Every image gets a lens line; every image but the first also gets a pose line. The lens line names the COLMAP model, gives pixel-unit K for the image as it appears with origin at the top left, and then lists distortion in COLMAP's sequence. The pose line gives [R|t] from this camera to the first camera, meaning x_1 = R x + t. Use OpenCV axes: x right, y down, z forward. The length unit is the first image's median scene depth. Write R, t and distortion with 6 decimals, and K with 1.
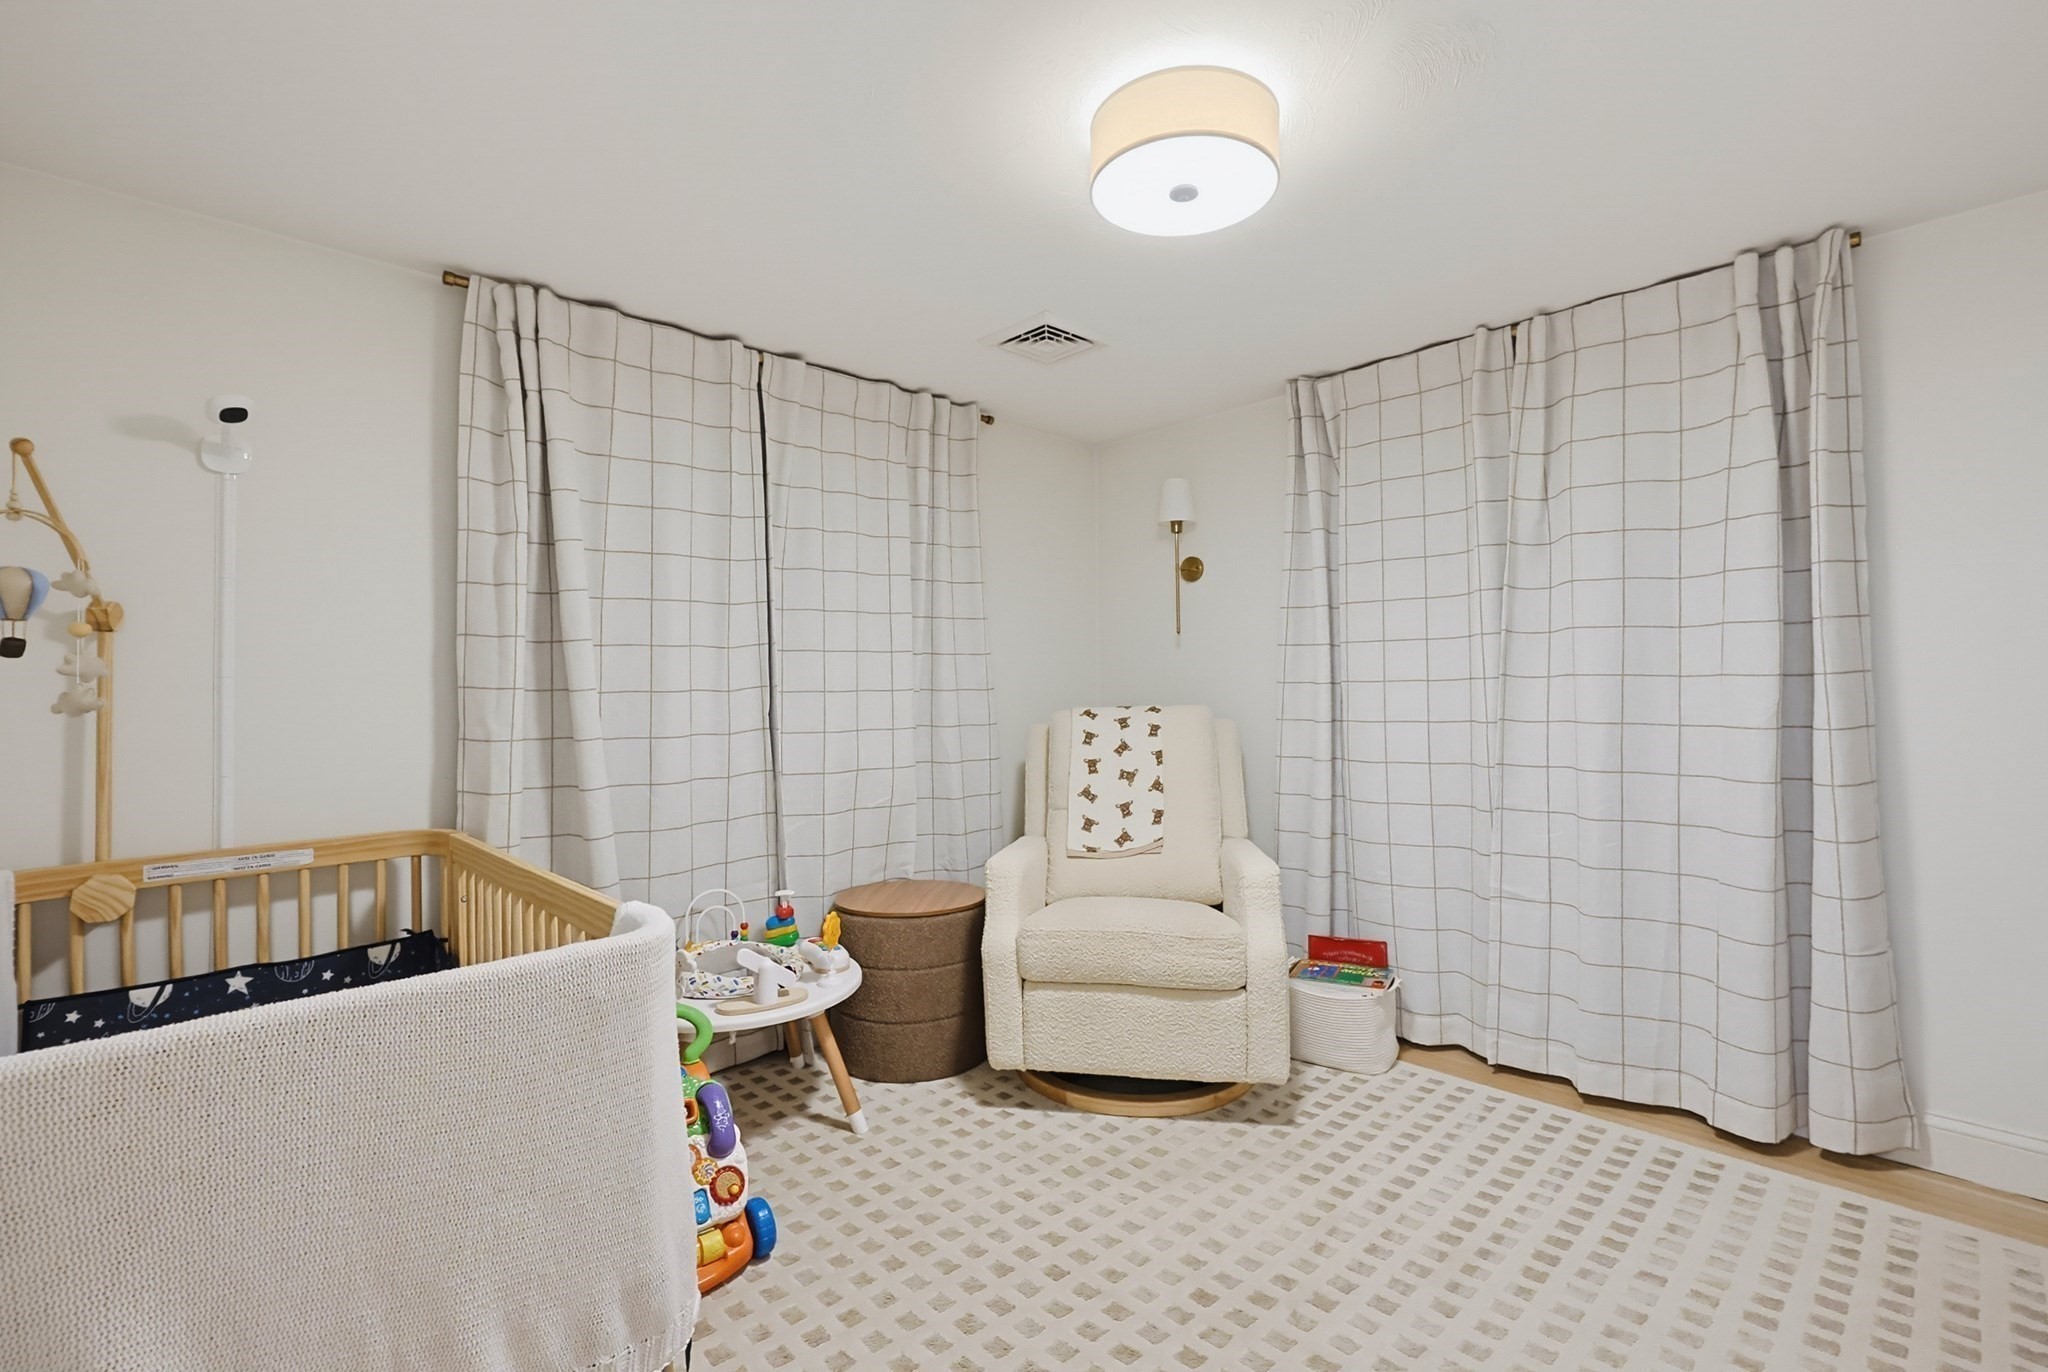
lens RADIAL K [[882.8, 0, 1035.7], [0, 882.8, 681.5], [0, 0, 1]] dist [-0.003095, -0.000407]
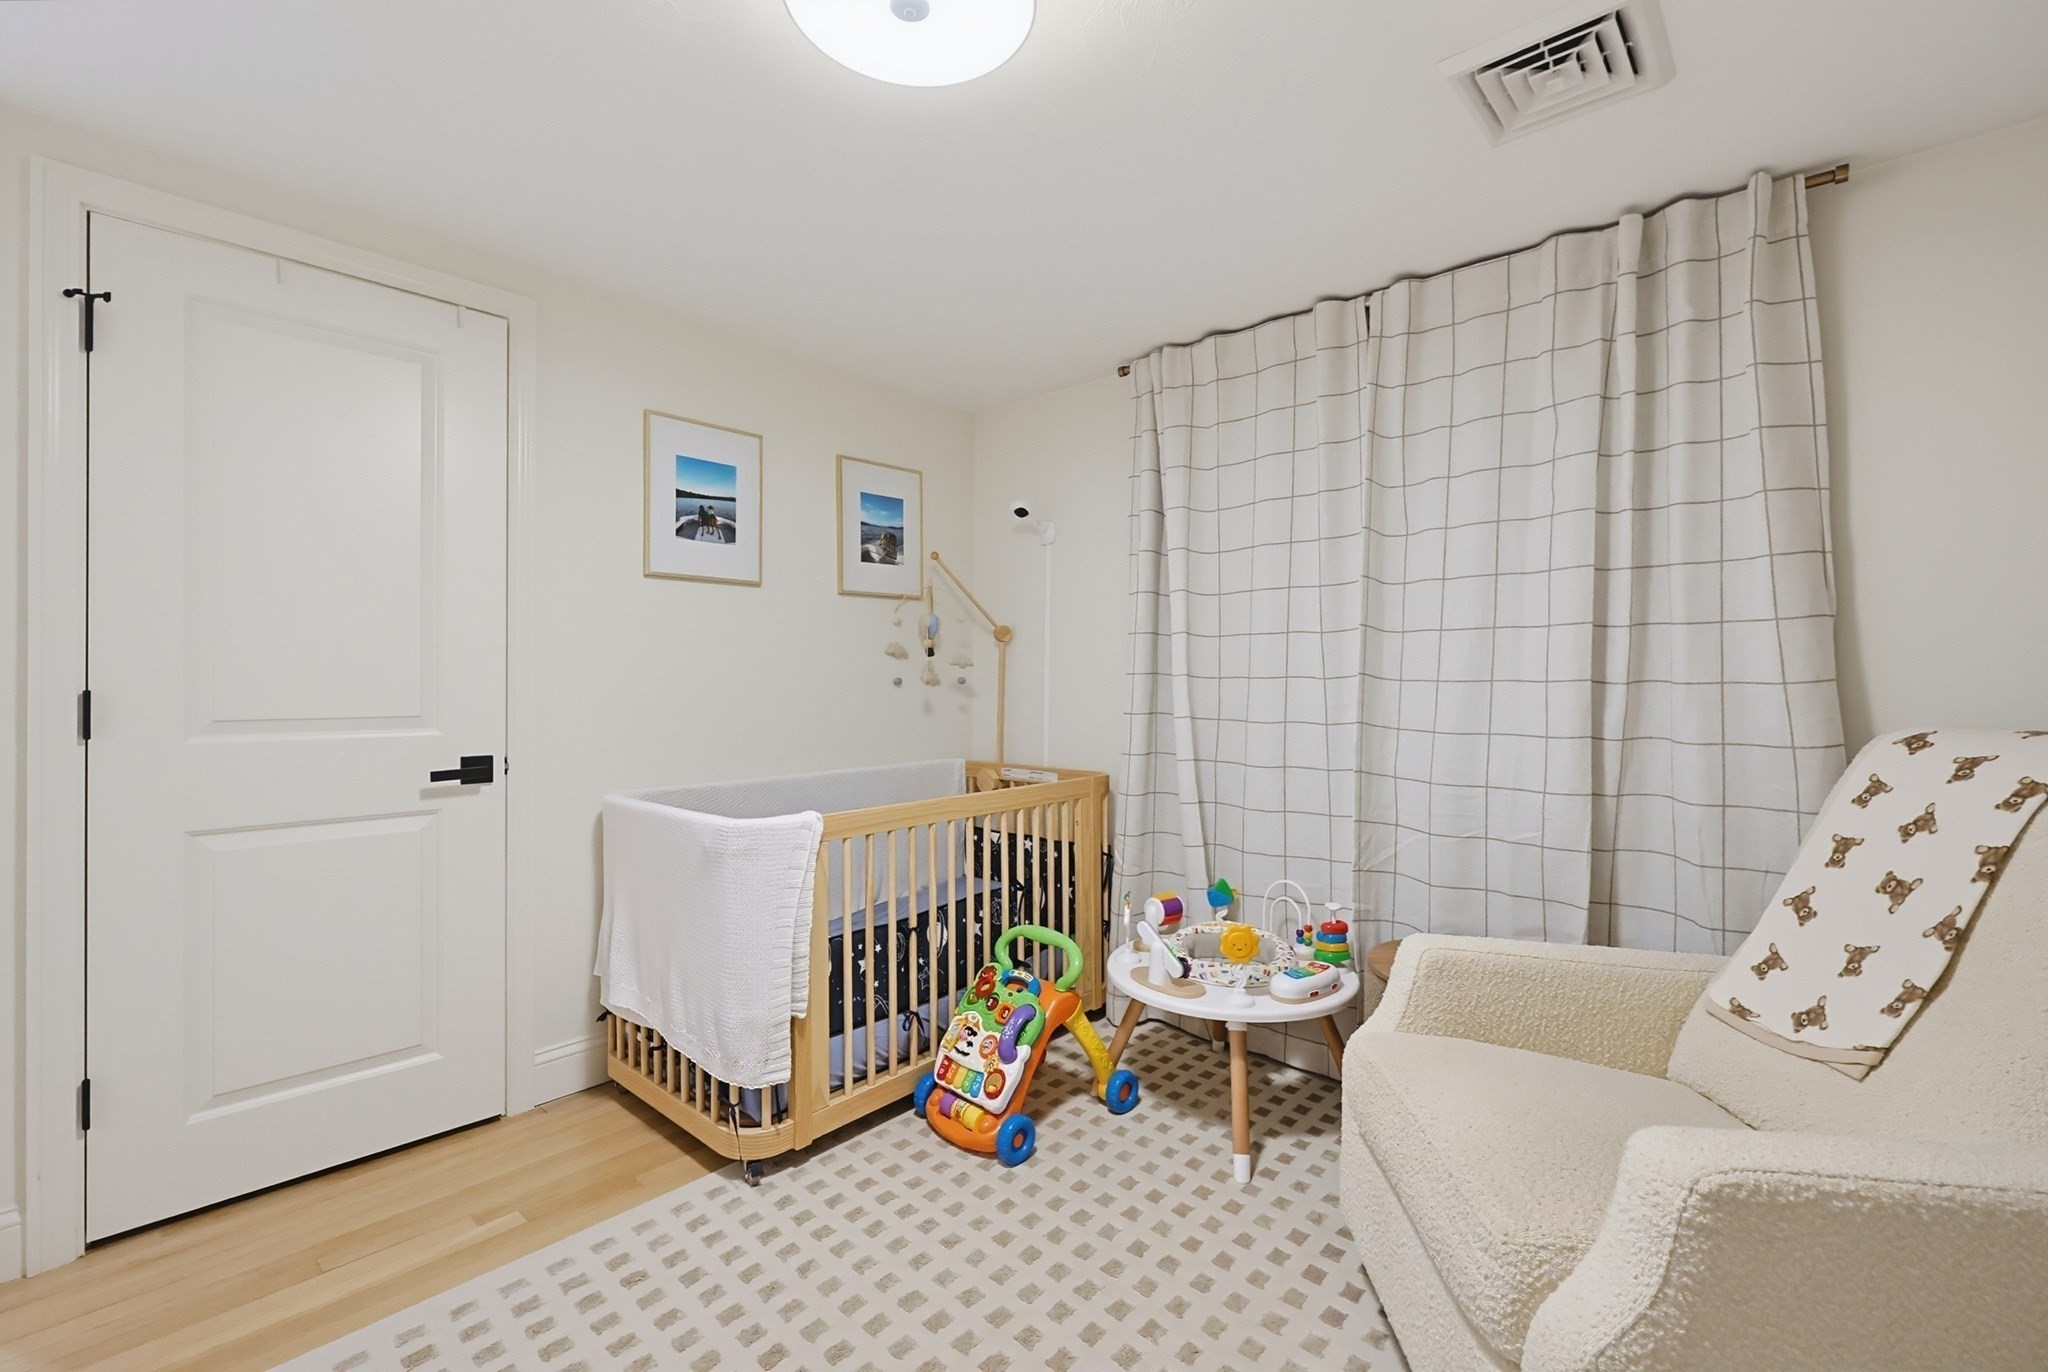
lens RADIAL K [[908.7, 0, 1119.3], [0, 908.7, 680.3], [0, 0, 1]] dist [-0.001674, -0.000297]
pose [[0.107682, 0.016131, -0.994054, 0.646681], [0.001574, 0.999864, 0.016396, -0.003852], [0.994184, -0.003330, 0.107642, 0.740580]]
